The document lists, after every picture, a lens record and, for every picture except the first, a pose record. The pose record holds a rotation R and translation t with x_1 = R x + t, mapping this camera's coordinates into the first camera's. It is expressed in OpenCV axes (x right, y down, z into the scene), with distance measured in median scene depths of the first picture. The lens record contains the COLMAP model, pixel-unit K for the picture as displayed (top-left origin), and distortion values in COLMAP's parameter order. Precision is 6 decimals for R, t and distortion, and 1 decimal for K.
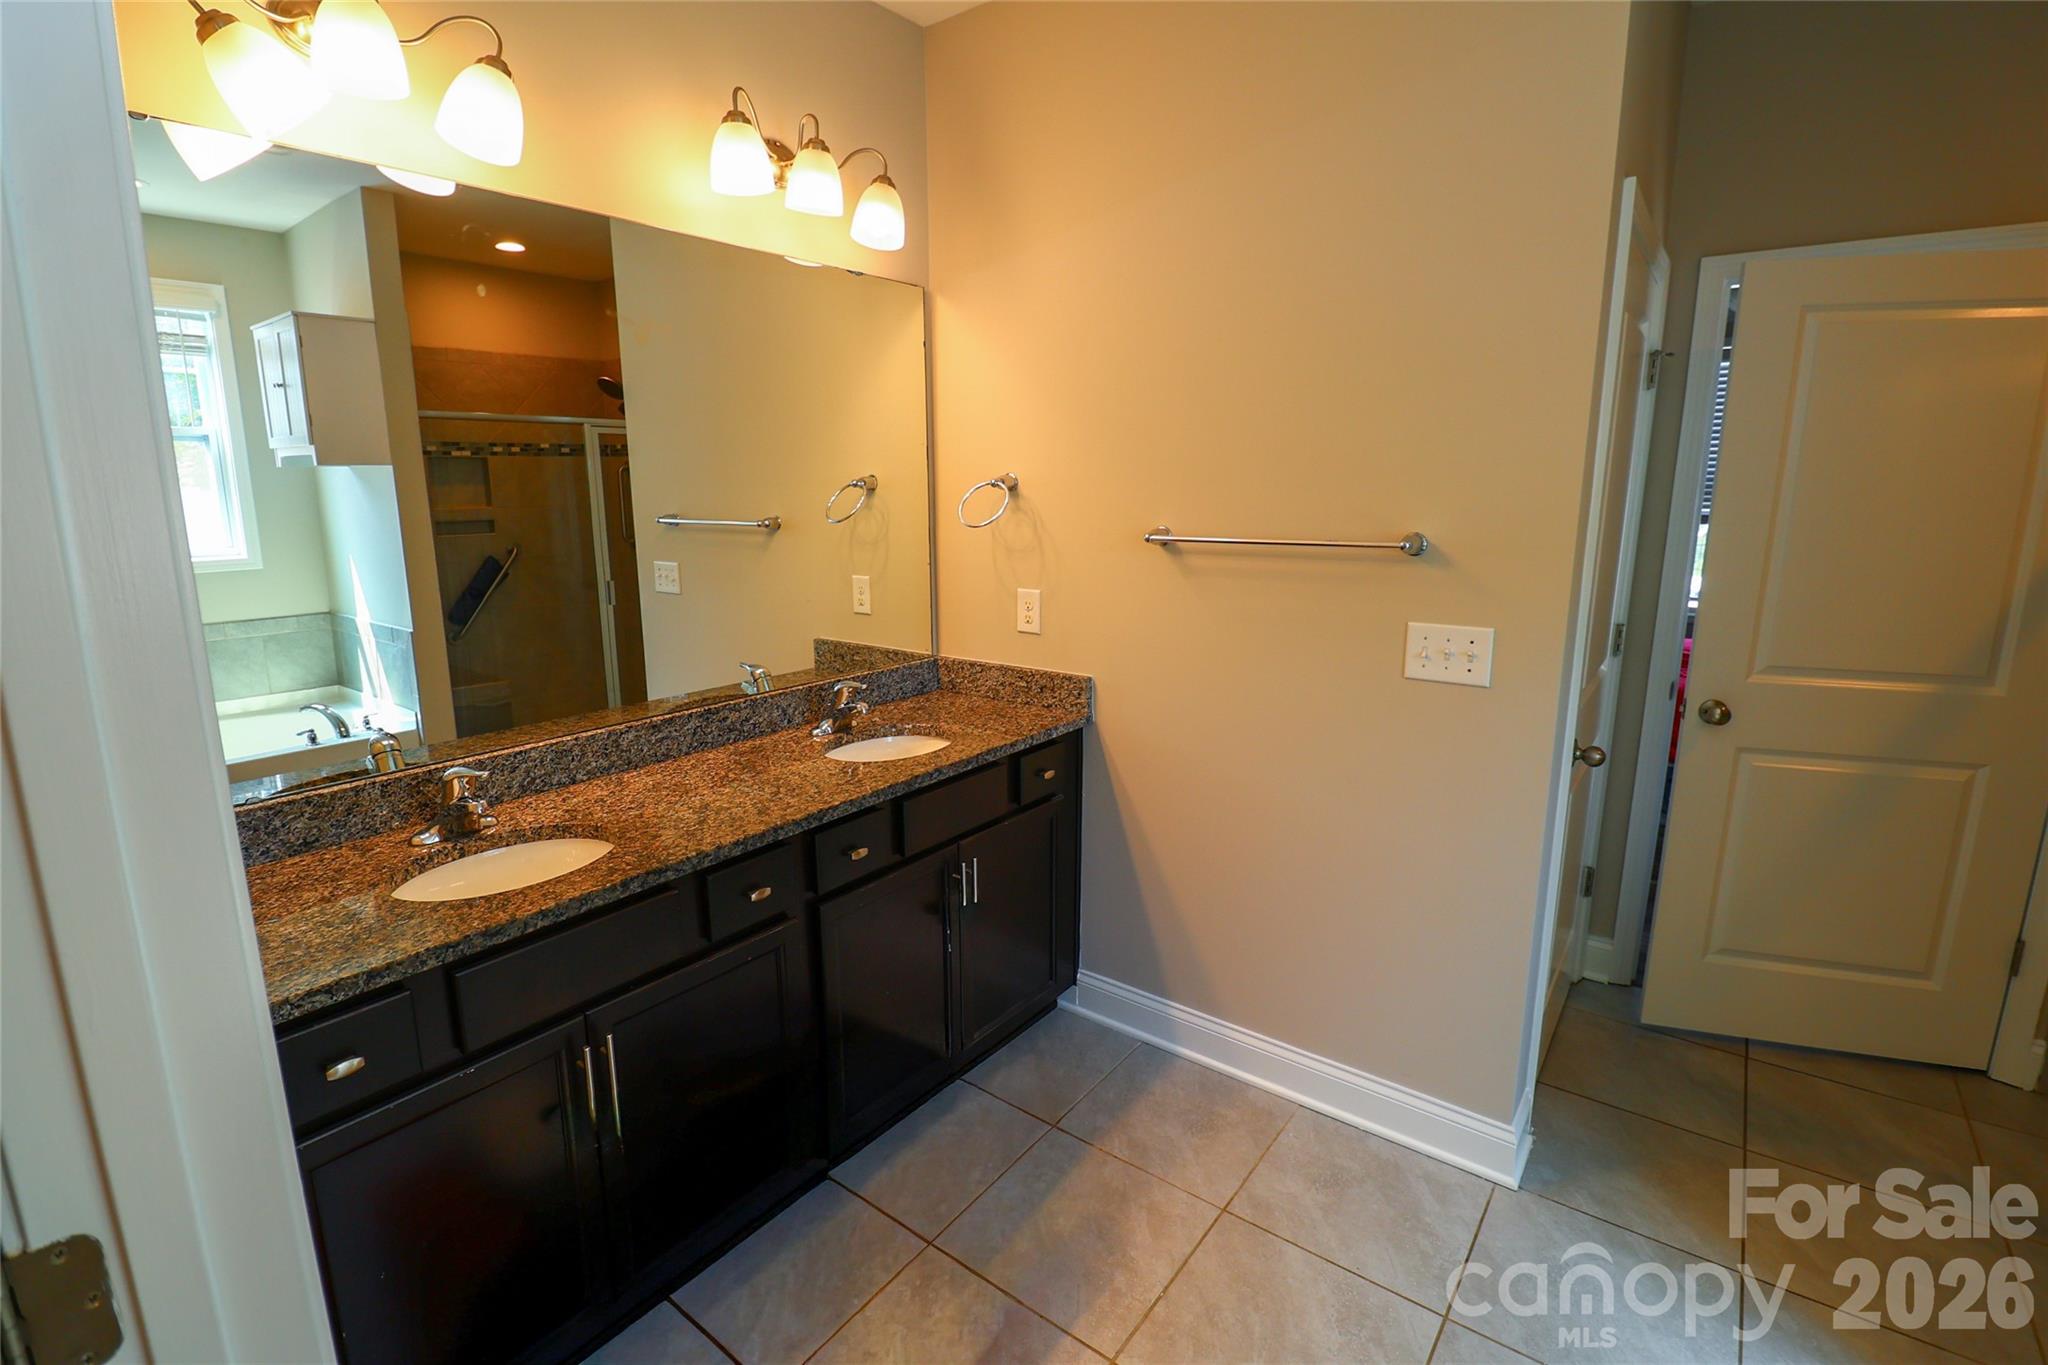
lens RADIAL K [[940.8, 0, 1015.9], [0, 940.8, 672.2], [0, 0, 1]] dist [-0.002833, -0.008763]
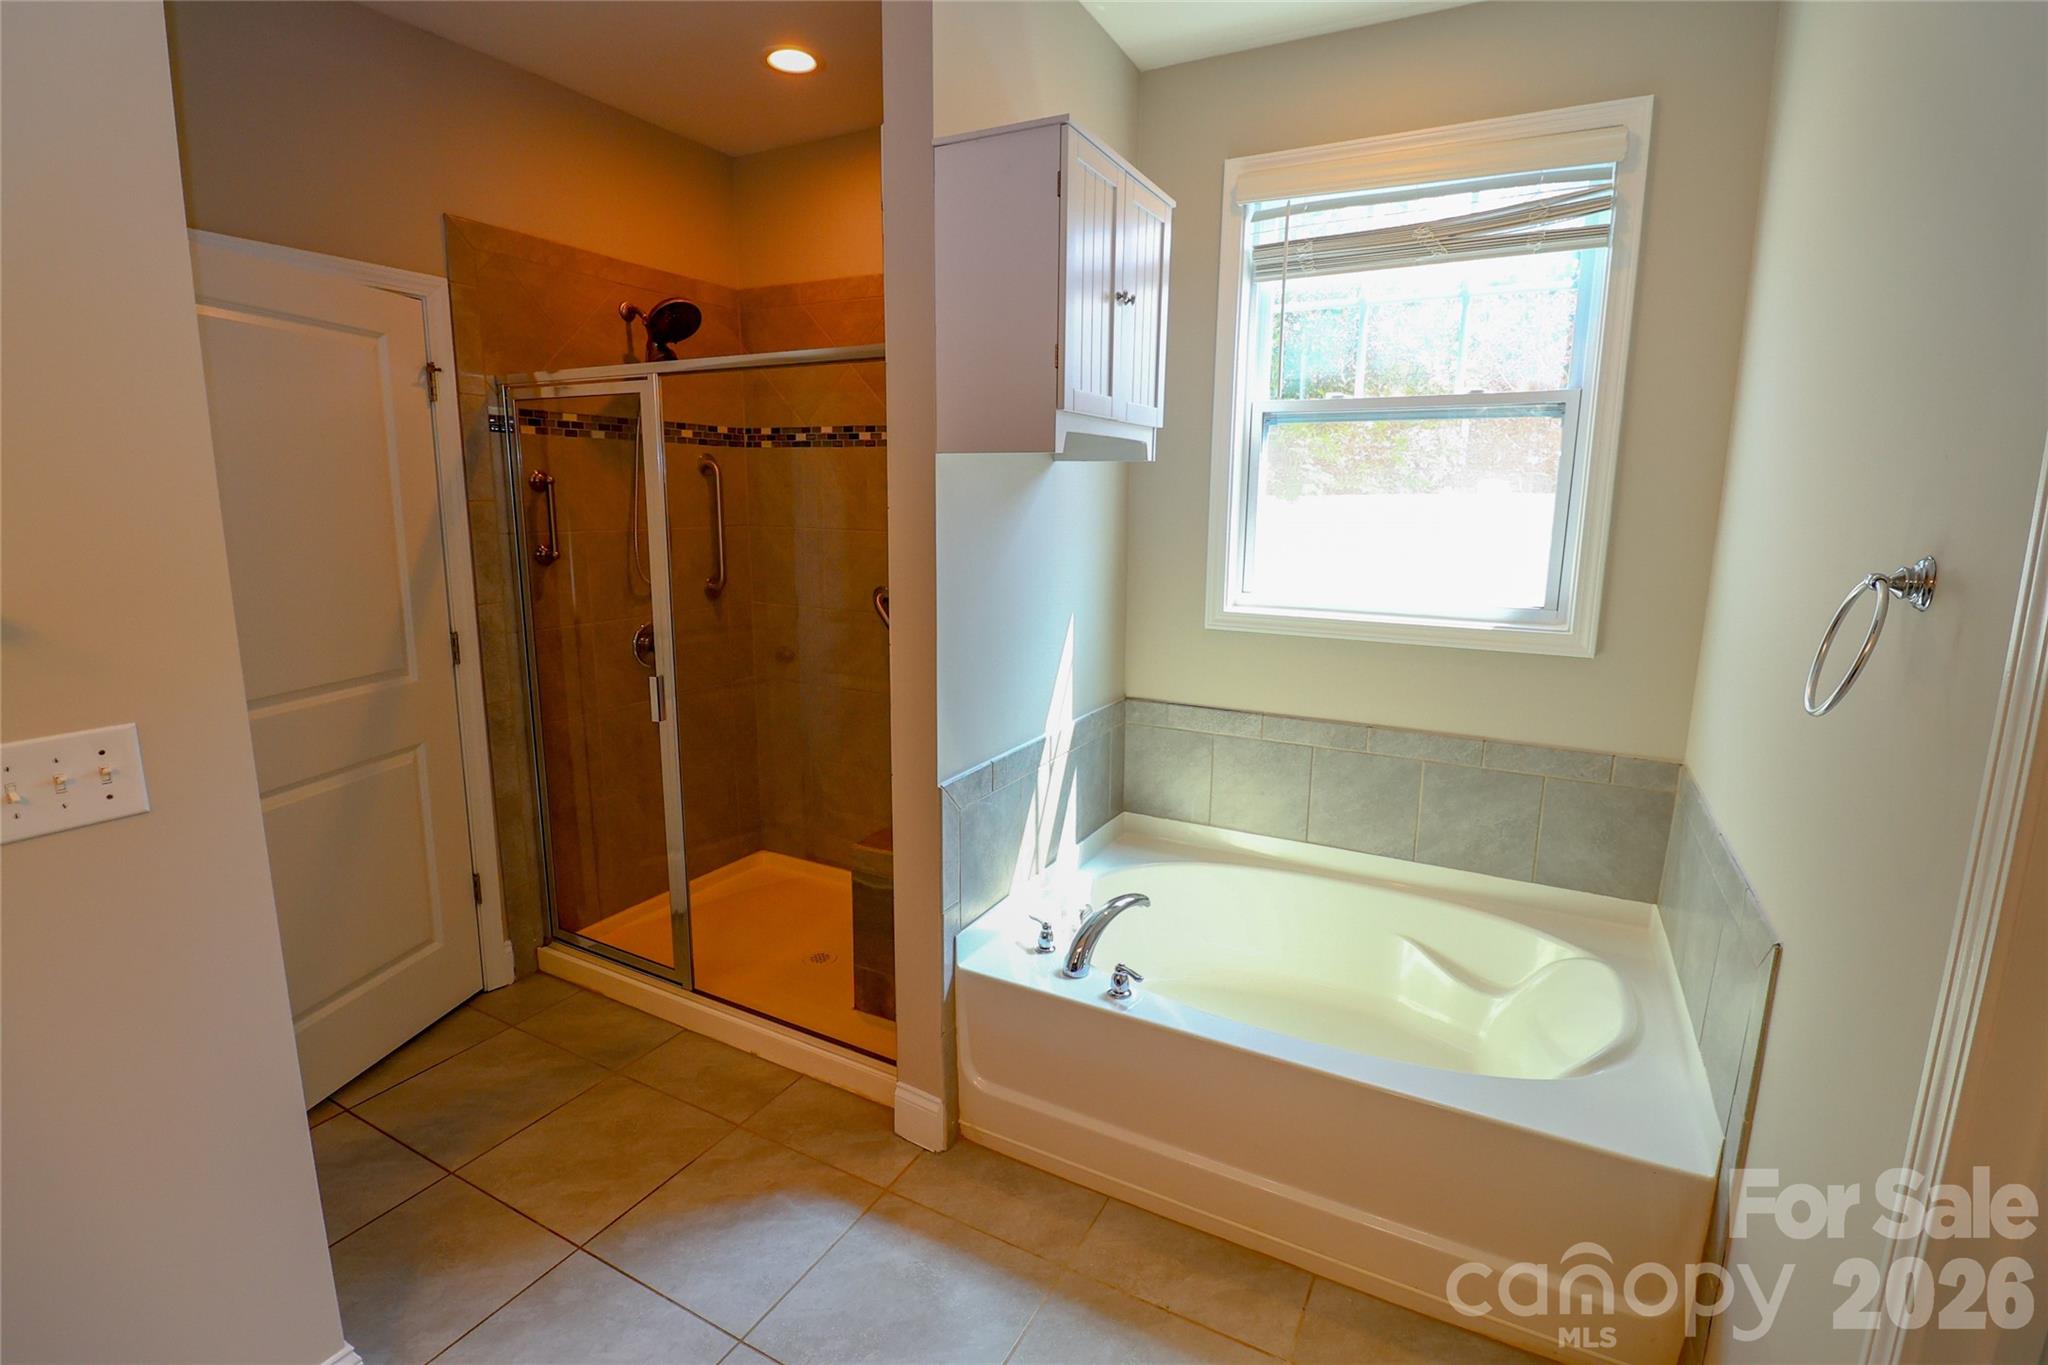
lens RADIAL K [[940.8, 0, 1034.7], [0, 940.8, 682.4], [0, 0, 1]] dist [-0.002833, -0.008763]
pose [[-0.157385, -0.187682, 0.969539, -0.144519], [0.183671, 0.959081, 0.215472, -0.069920], [-0.970307, 0.211988, -0.116473, 0.342325]]
